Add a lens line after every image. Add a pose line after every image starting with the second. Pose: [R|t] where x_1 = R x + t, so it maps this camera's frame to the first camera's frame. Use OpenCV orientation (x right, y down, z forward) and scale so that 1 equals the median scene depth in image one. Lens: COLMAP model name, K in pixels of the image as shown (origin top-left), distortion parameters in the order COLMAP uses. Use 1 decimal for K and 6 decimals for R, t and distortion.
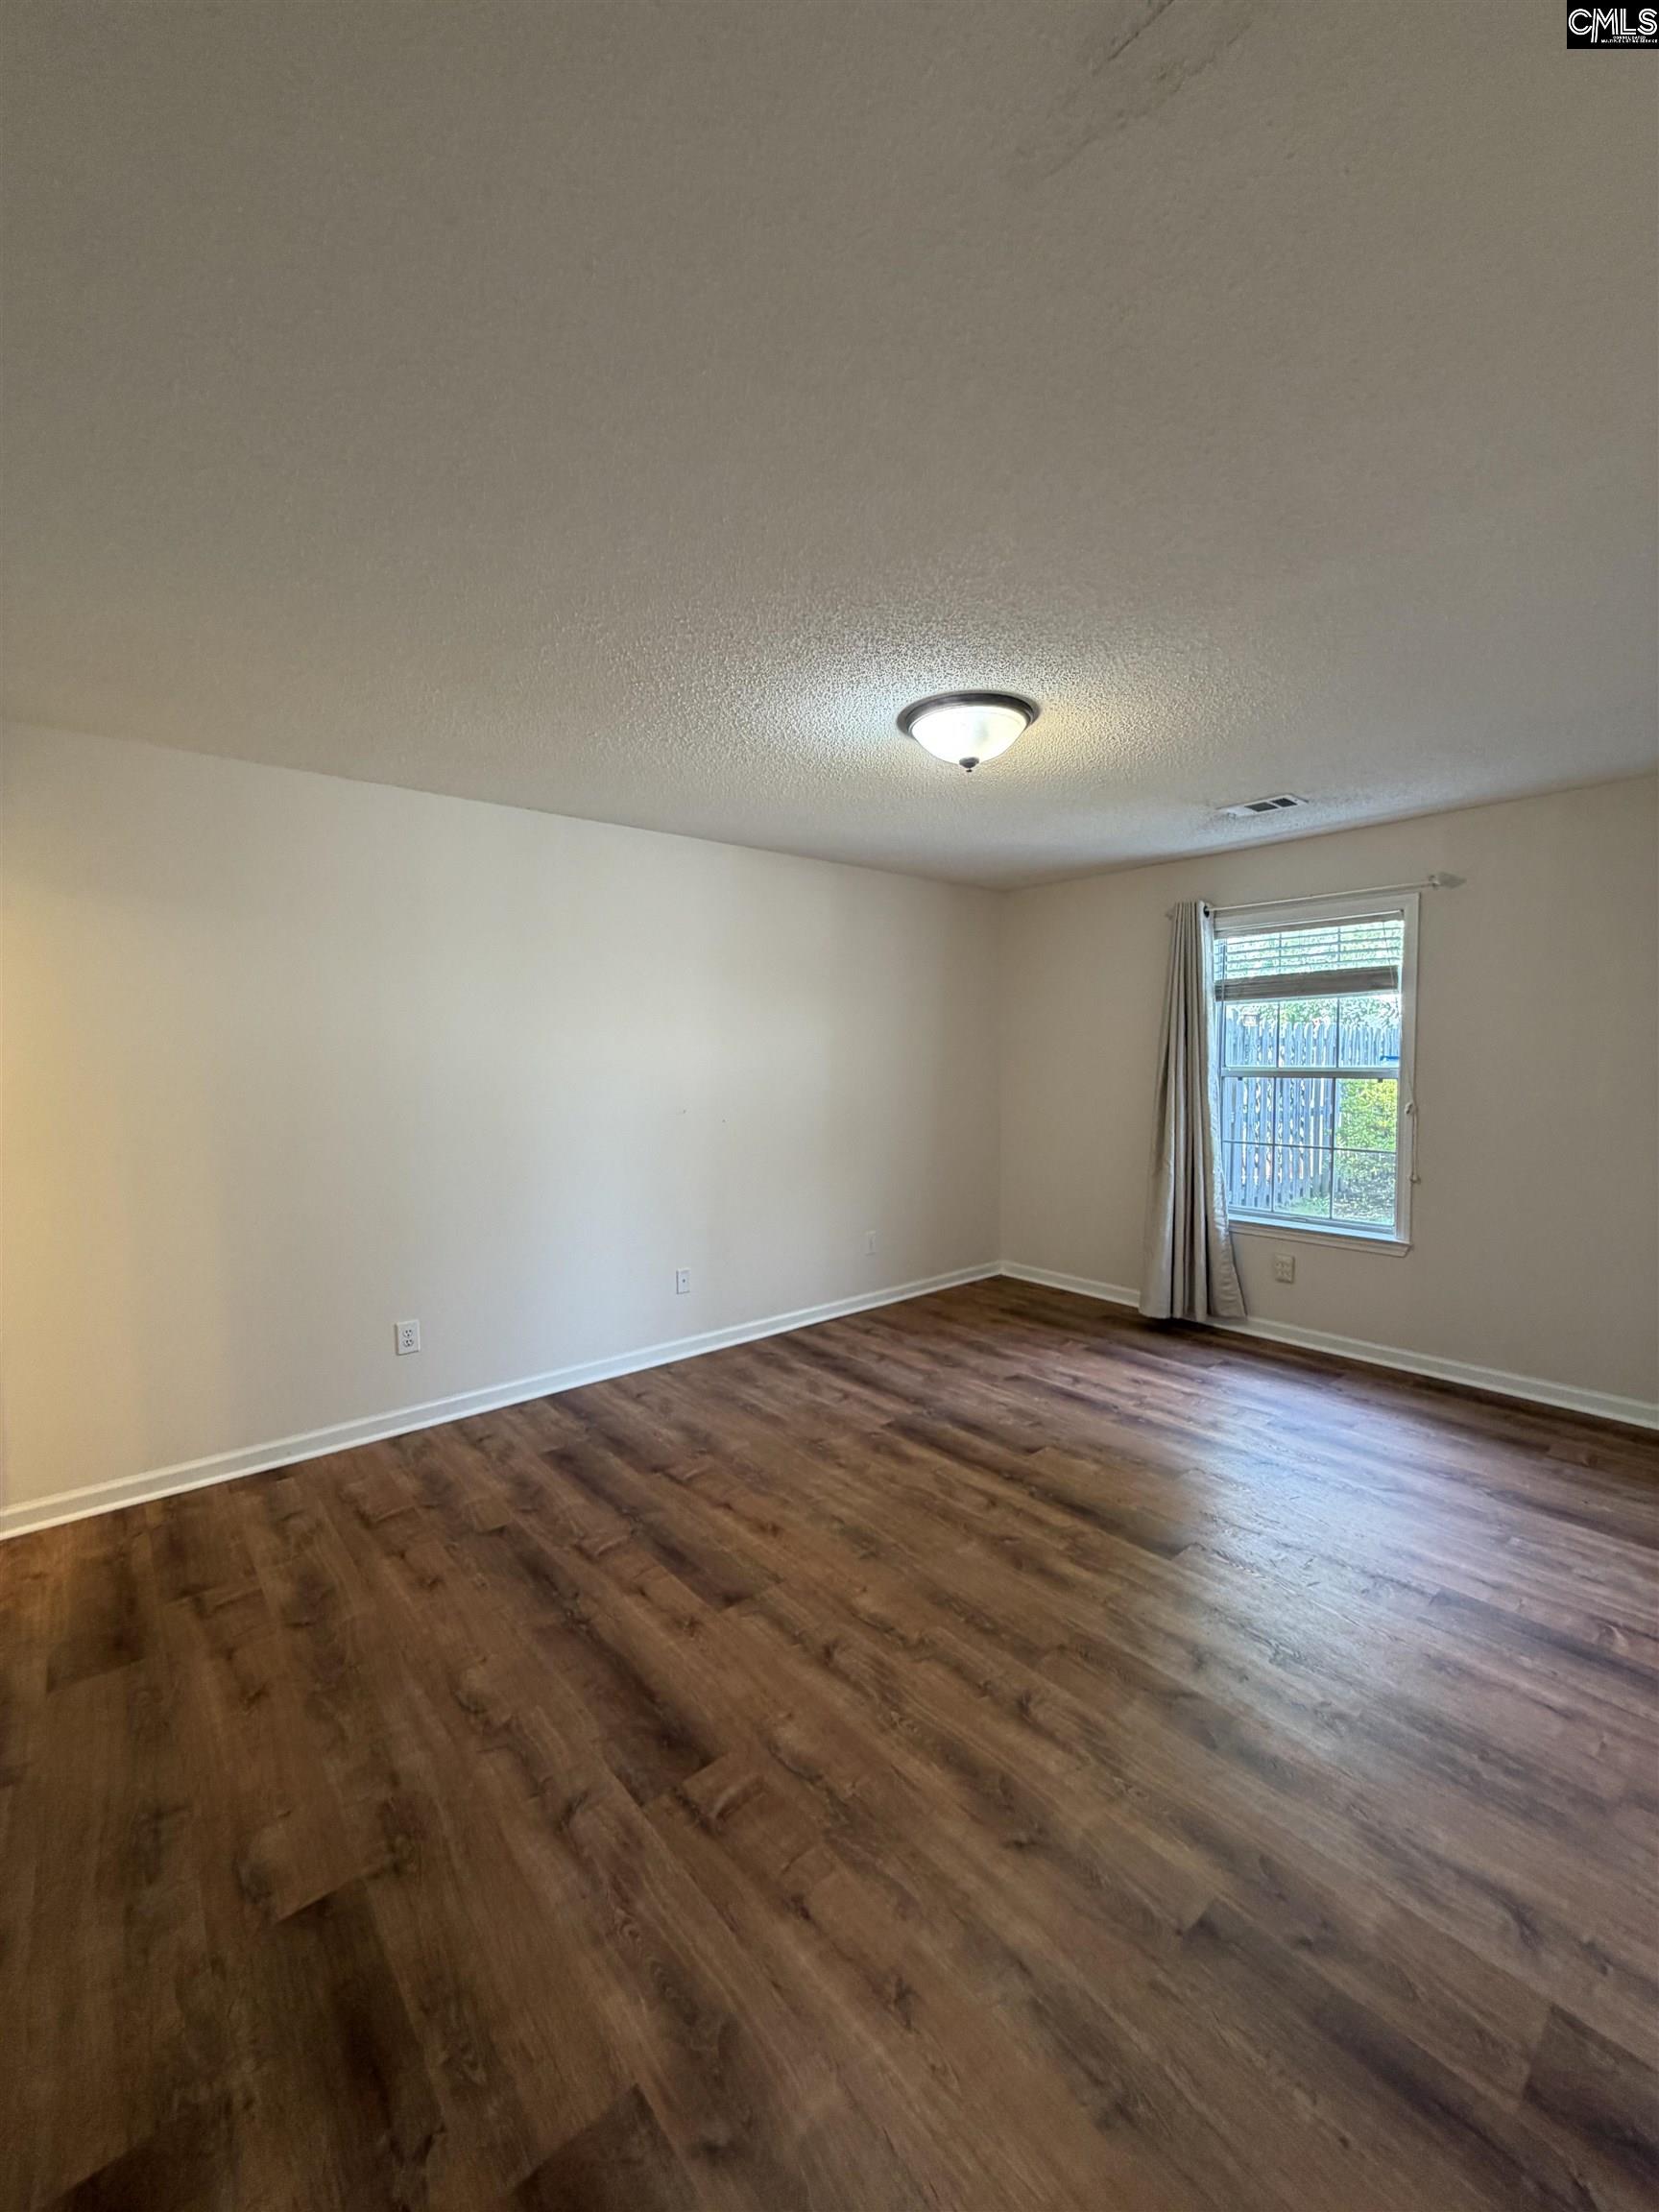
lens RADIAL K [[882.0, 0, 828.7], [0, 882.0, 1105.5], [0, 0, 1]] dist [0.000851, 0.000080]
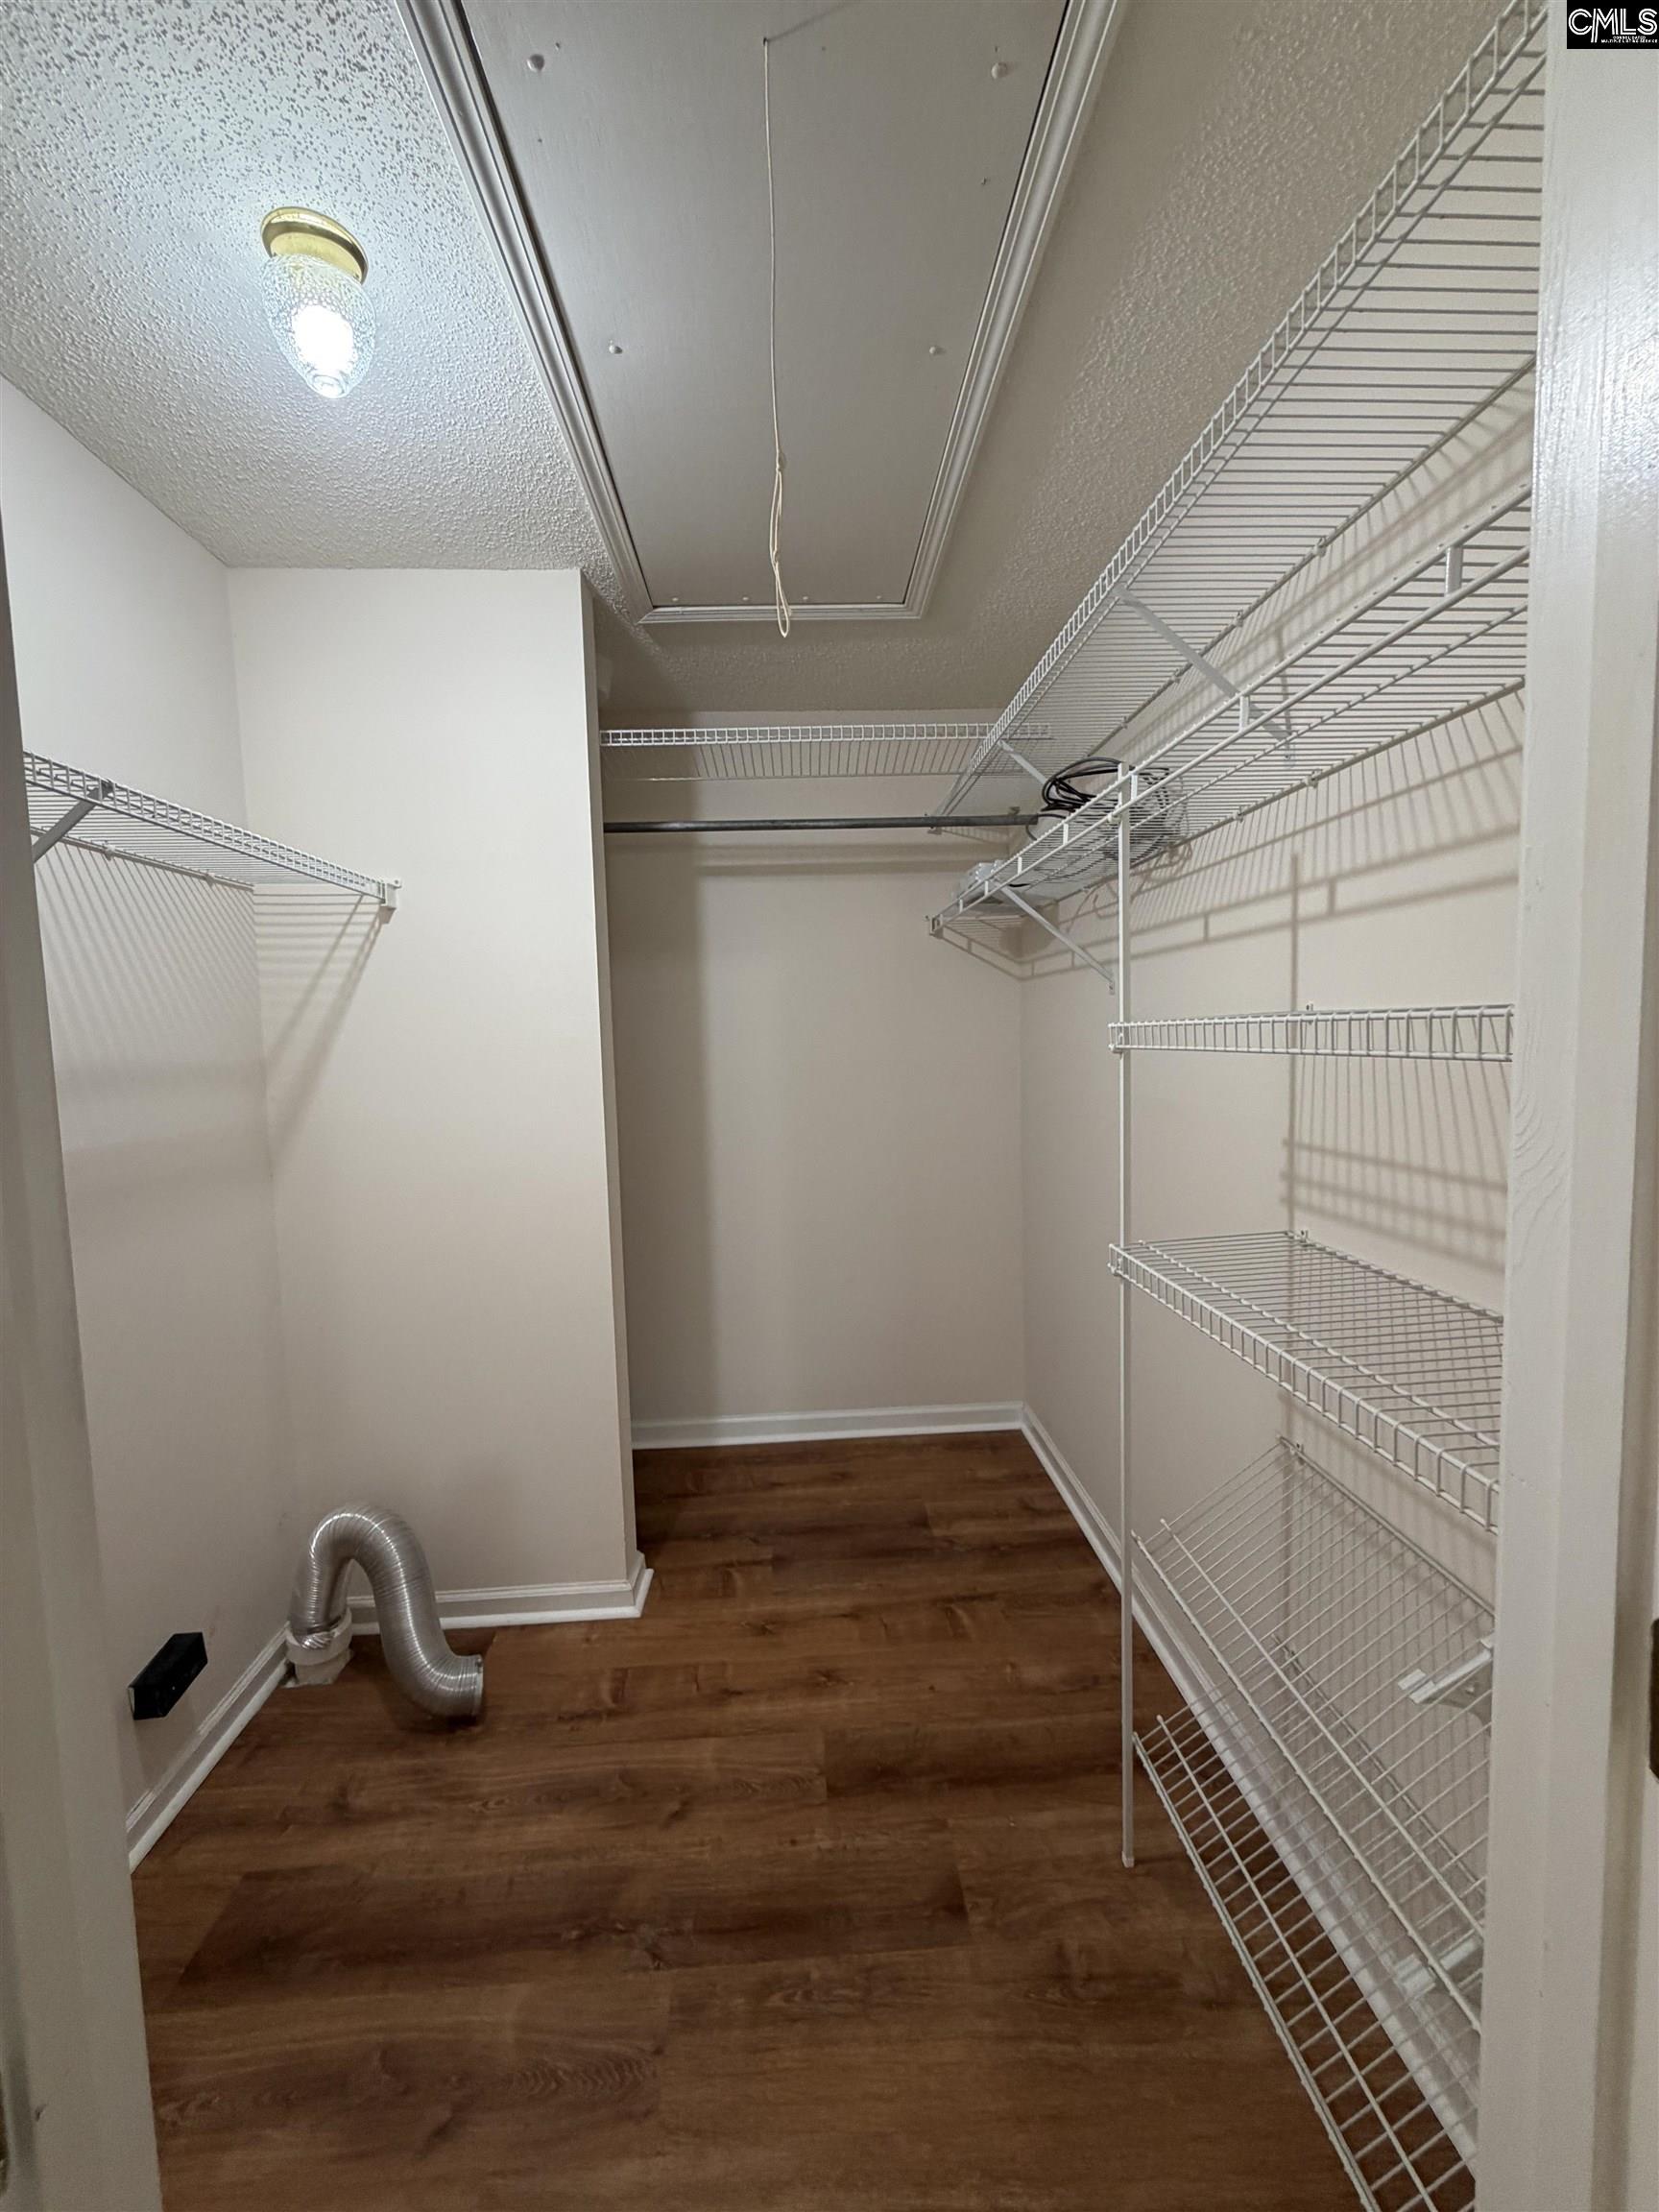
lens RADIAL K [[882.0, 0, 831.8], [0, 882.0, 1101.9], [0, 0, 1]] dist [0.000851, 0.000080]
pose [[-0.603606, 0.088651, -0.792339, 0.256048], [-0.011723, 0.992705, 0.119999, -0.066218], [0.797196, 0.081720, -0.598164, 1.388226]]
